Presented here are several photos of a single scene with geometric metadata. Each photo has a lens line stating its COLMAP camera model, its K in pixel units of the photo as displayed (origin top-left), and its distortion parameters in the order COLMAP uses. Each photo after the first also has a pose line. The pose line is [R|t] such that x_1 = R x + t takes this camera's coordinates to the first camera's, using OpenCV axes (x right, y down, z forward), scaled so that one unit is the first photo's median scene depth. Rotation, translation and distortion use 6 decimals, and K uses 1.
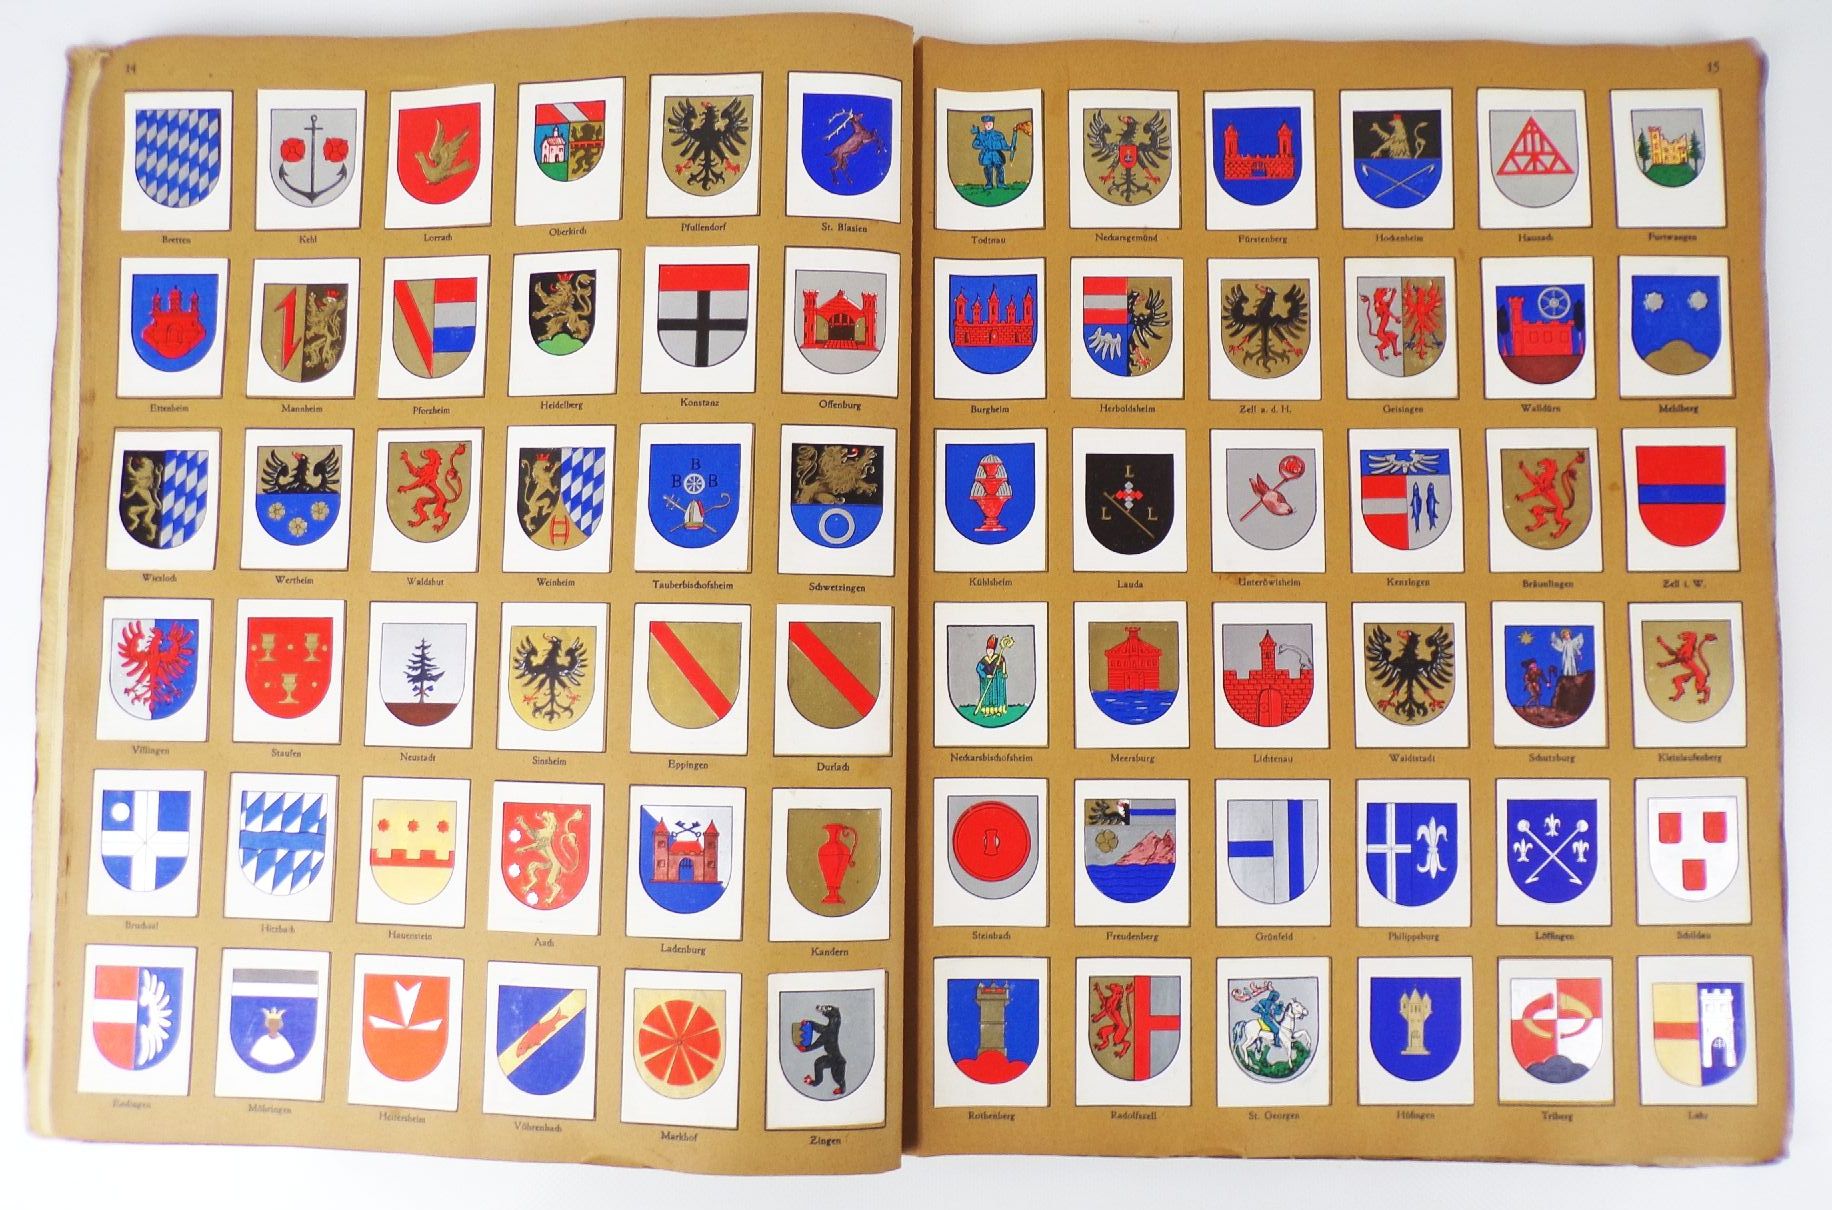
lens RADIAL K [[1252.1, 0, 916.0], [0, 1252.1, 605.0], [0, 0, 1]] dist [0.001526, 0.004816]
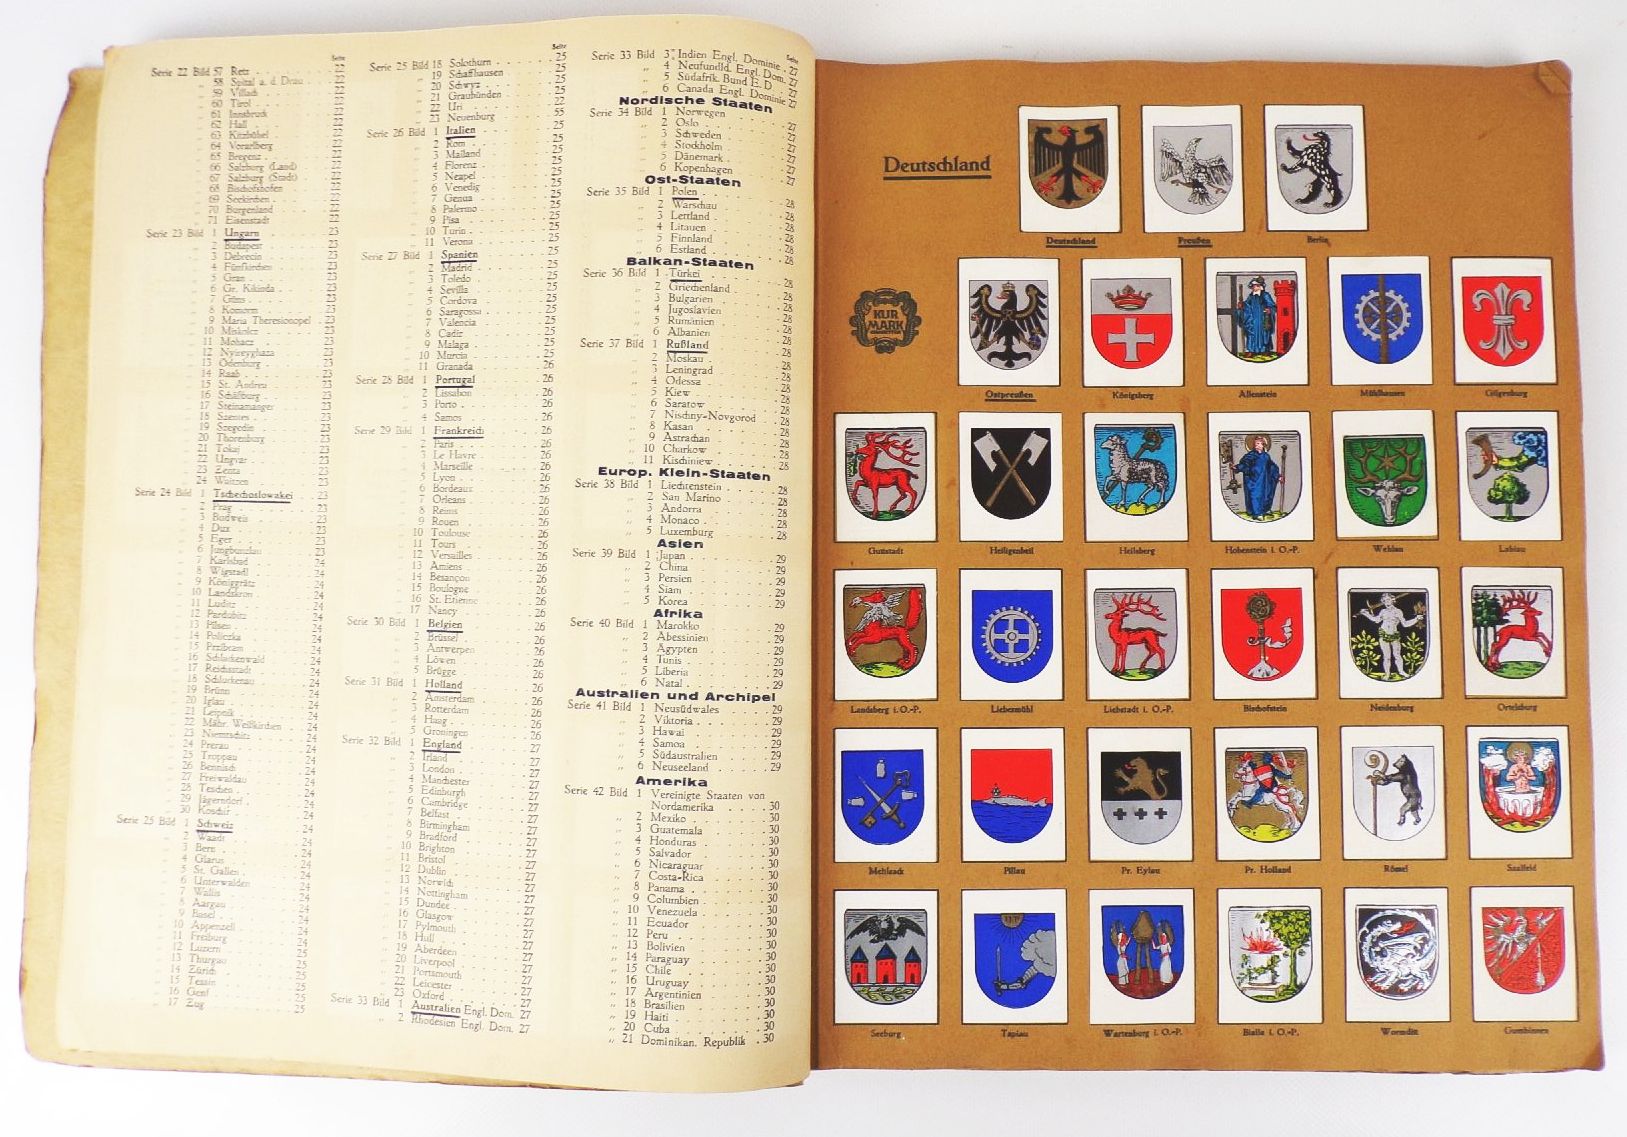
lens RADIAL K [[1135.9, 0, 813.5], [0, 1135.9, 568.5], [0, 0, 1]] dist [0.002200, 0.000458]
pose [[0.999806, 0.000083, 0.019720, -0.130097], [-0.000058, 0.999999, -0.001257, -0.000659], [-0.019720, 0.001256, 0.999805, 0.001589]]
